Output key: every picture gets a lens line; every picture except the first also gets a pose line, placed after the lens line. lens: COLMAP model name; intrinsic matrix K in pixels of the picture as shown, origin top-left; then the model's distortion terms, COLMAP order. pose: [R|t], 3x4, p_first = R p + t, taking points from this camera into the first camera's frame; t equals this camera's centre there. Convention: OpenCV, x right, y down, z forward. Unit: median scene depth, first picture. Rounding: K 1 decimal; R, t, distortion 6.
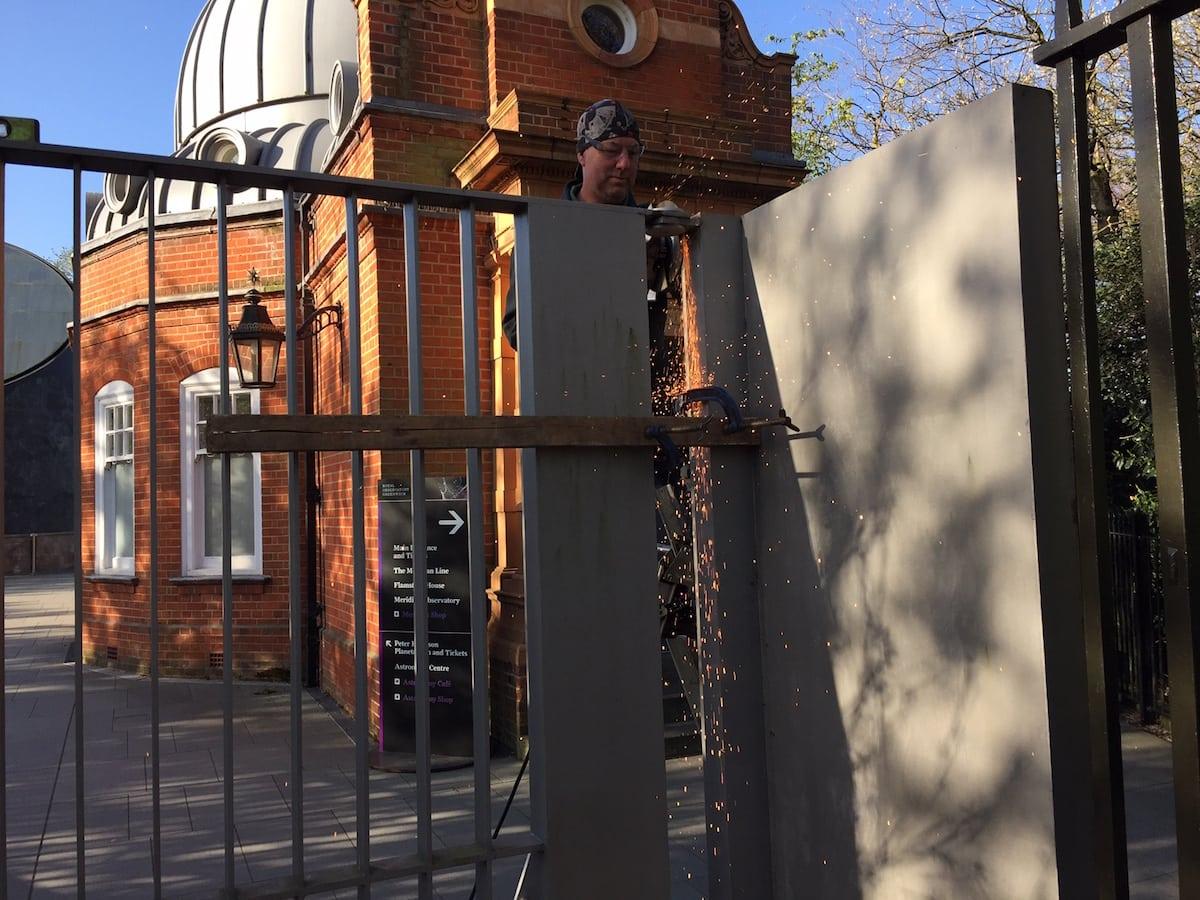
lens RADIAL K [[1047.3, 0, 600.0], [0, 1047.3, 450.0], [0, 0, 1]] dist [0.058580, -0.109239]
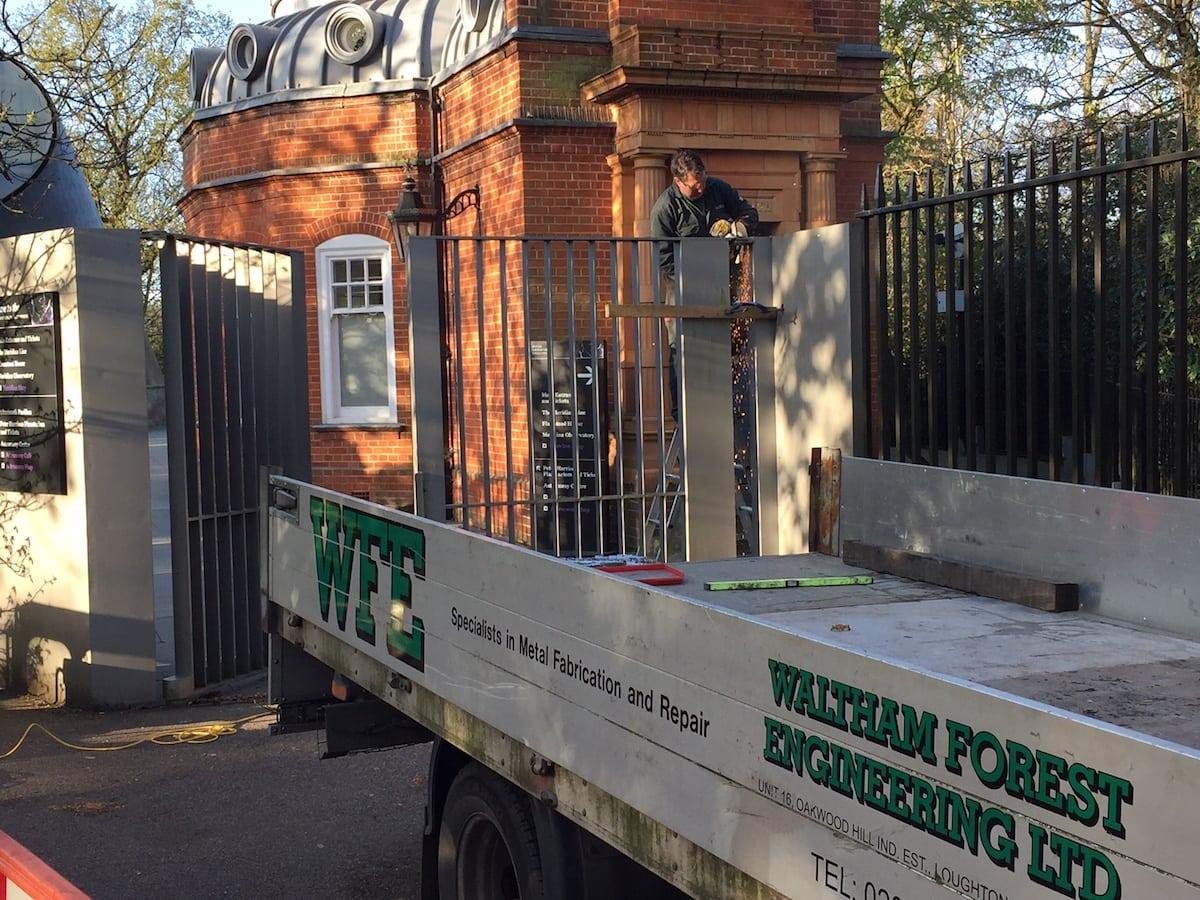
lens RADIAL K [[1932.9, 0, 600.0], [0, 1932.9, 450.0], [0, 0, 1]] dist [0.037941, 0.016065]
pose [[0.998986, 0.010017, -0.043897, -0.018800], [-0.005792, 0.995428, 0.095341, -0.060790], [0.044651, -0.094990, 0.994476, -1.255195]]
